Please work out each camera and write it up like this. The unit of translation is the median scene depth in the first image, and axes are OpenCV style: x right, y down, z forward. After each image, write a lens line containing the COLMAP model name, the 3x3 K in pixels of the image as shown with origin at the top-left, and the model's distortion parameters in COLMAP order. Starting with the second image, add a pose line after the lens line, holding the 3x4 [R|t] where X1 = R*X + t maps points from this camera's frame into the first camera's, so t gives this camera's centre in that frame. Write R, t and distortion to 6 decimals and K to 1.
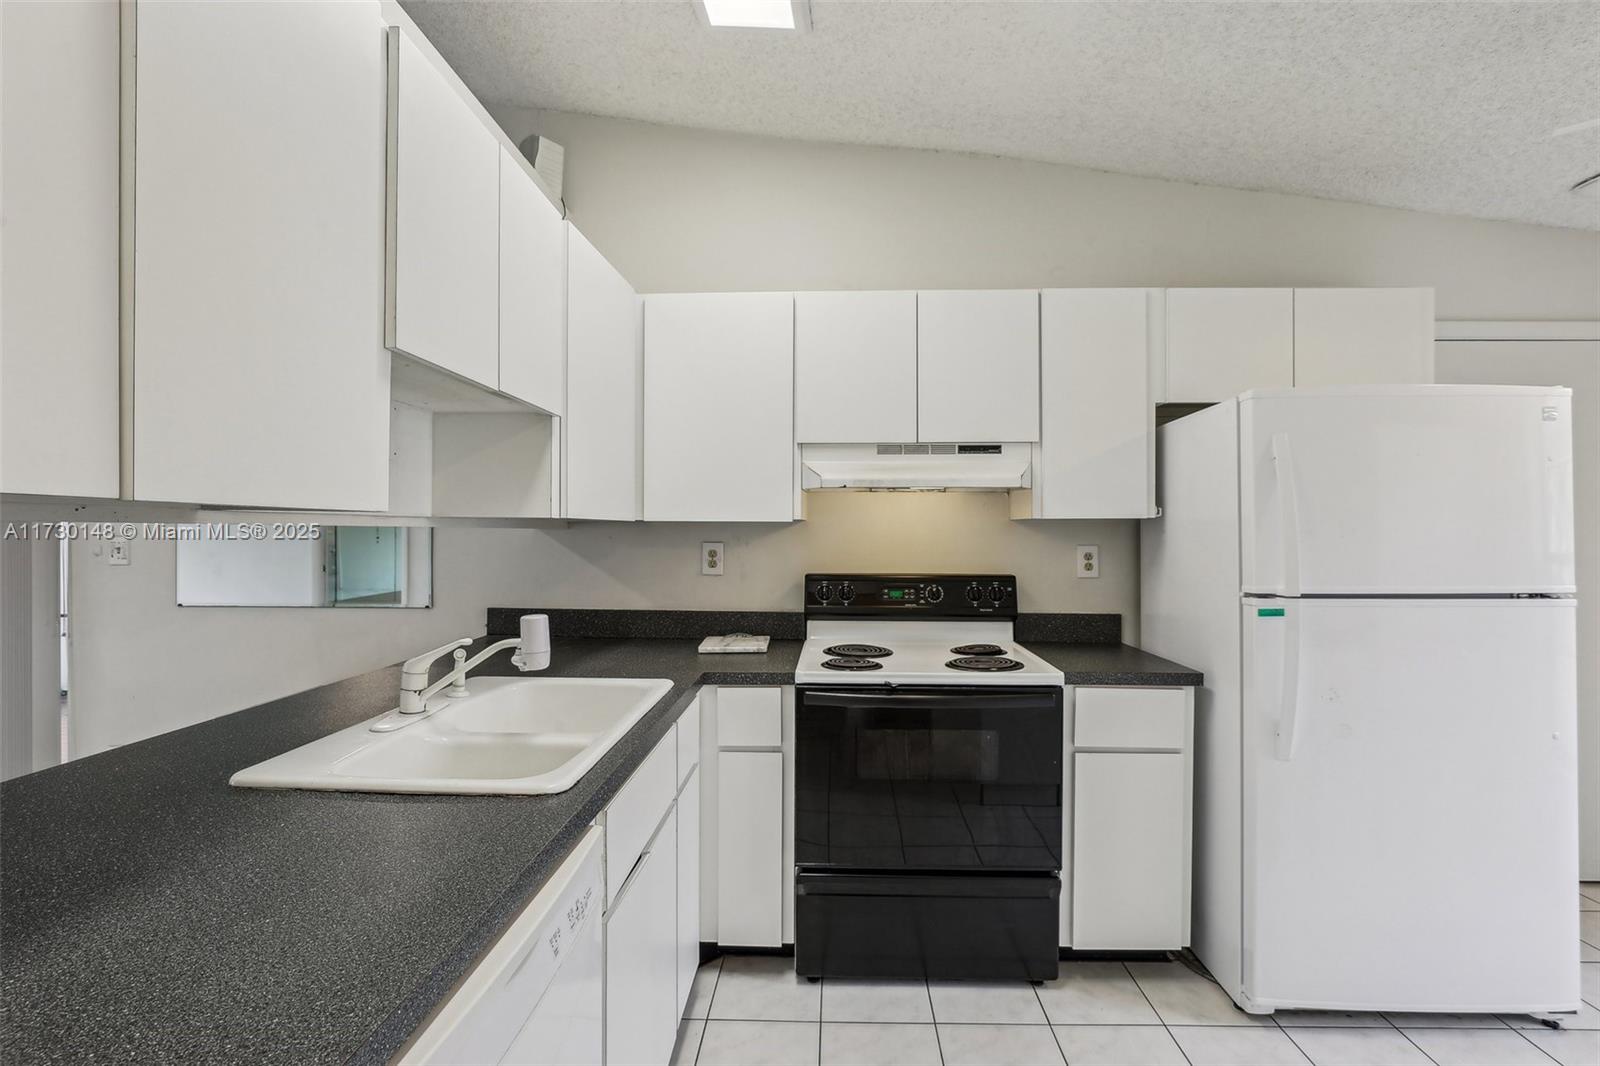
lens RADIAL K [[725.9, 0, 805.7], [0, 725.9, 534.0], [0, 0, 1]] dist [-0.018096, 0.006017]
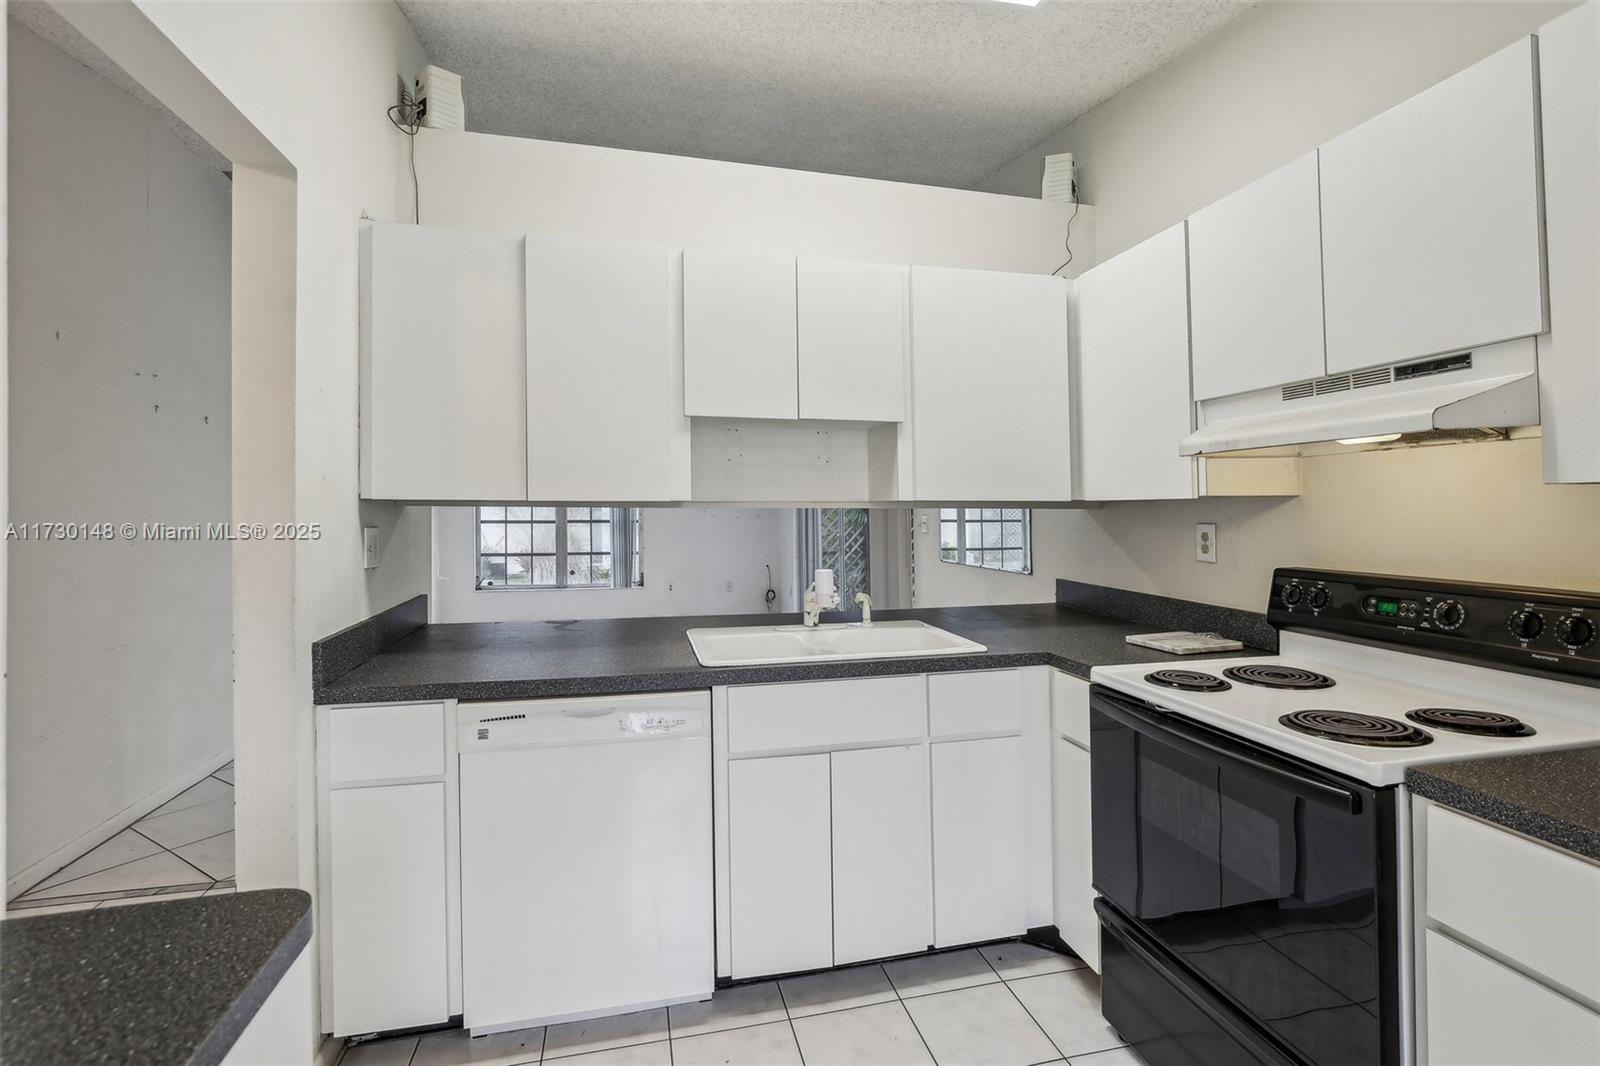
lens RADIAL K [[725.9, 0, 805.7], [0, 725.9, 534.0], [0, 0, 1]] dist [-0.018096, 0.006017]
pose [[0.272298, 0.027961, -0.961807, 0.597447], [-0.004741, 0.999605, 0.027718, 0.002241], [0.962201, -0.002987, 0.272323, 0.330744]]
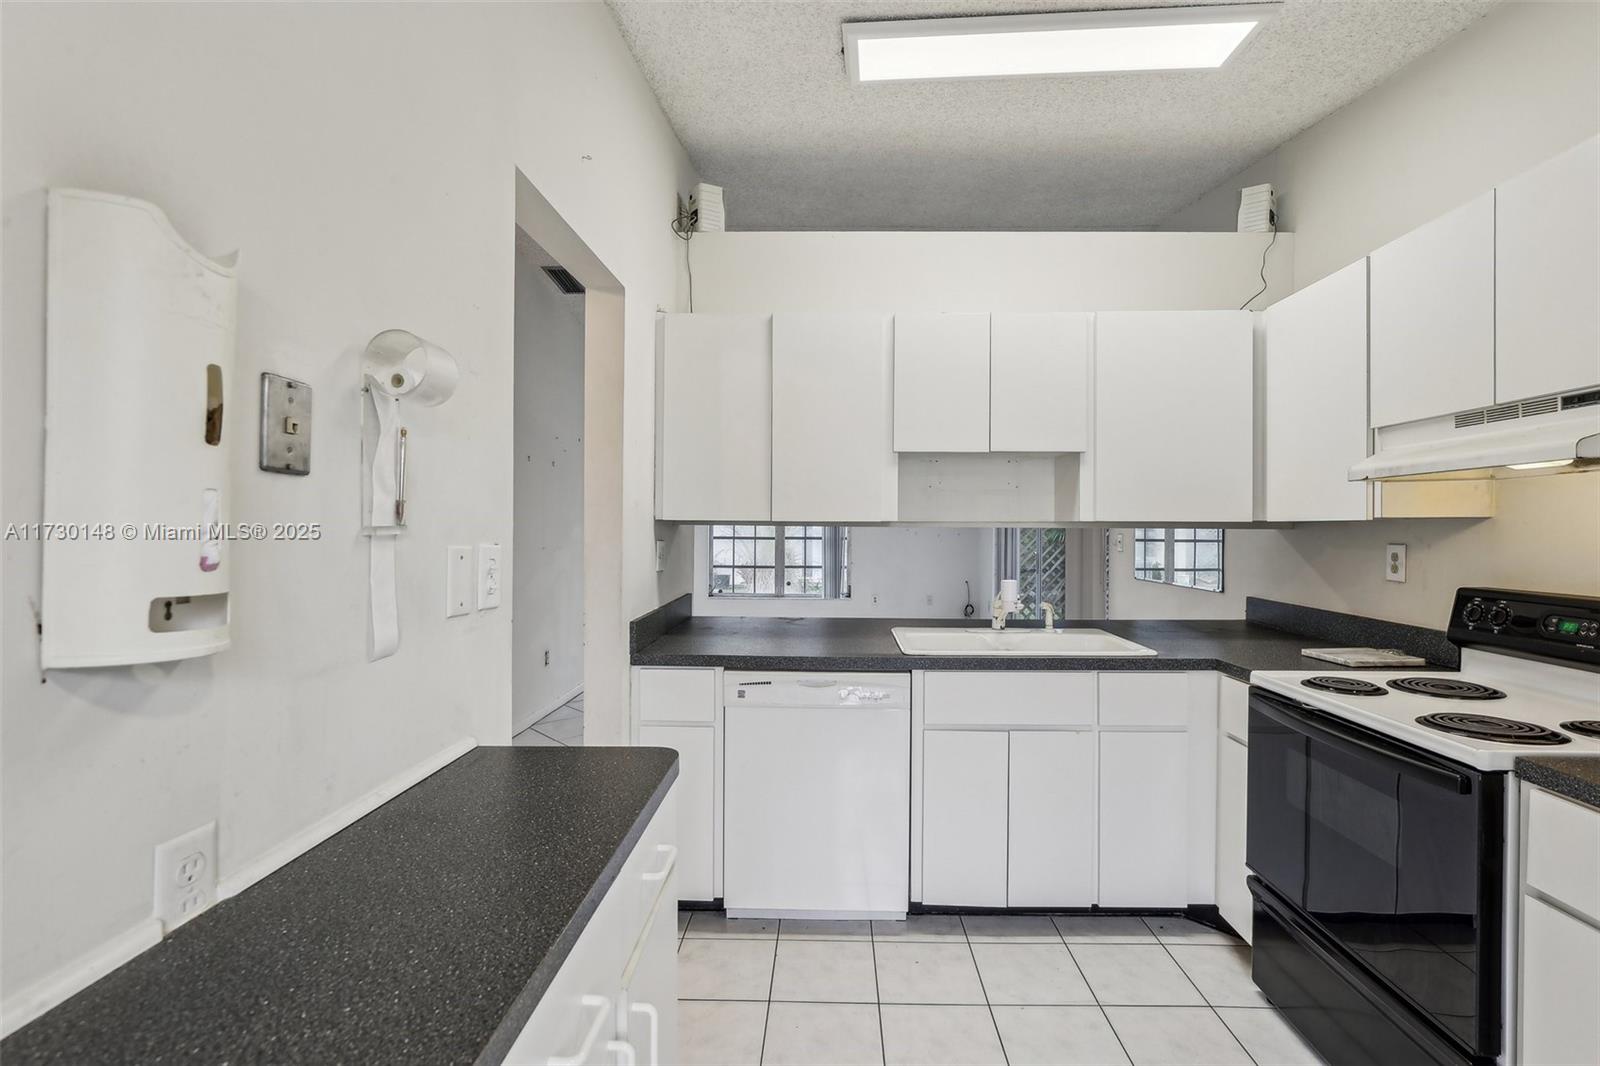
lens RADIAL K [[692.6, 0, 801.8], [0, 692.6, 577.9], [0, 0, 1]] dist [-0.011430, 0.000598]
pose [[-0.013644, 0.067900, -0.997599, 0.756806], [-0.009388, 0.997639, 0.068032, 0.002229], [0.999863, 0.010294, -0.012974, 0.307409]]
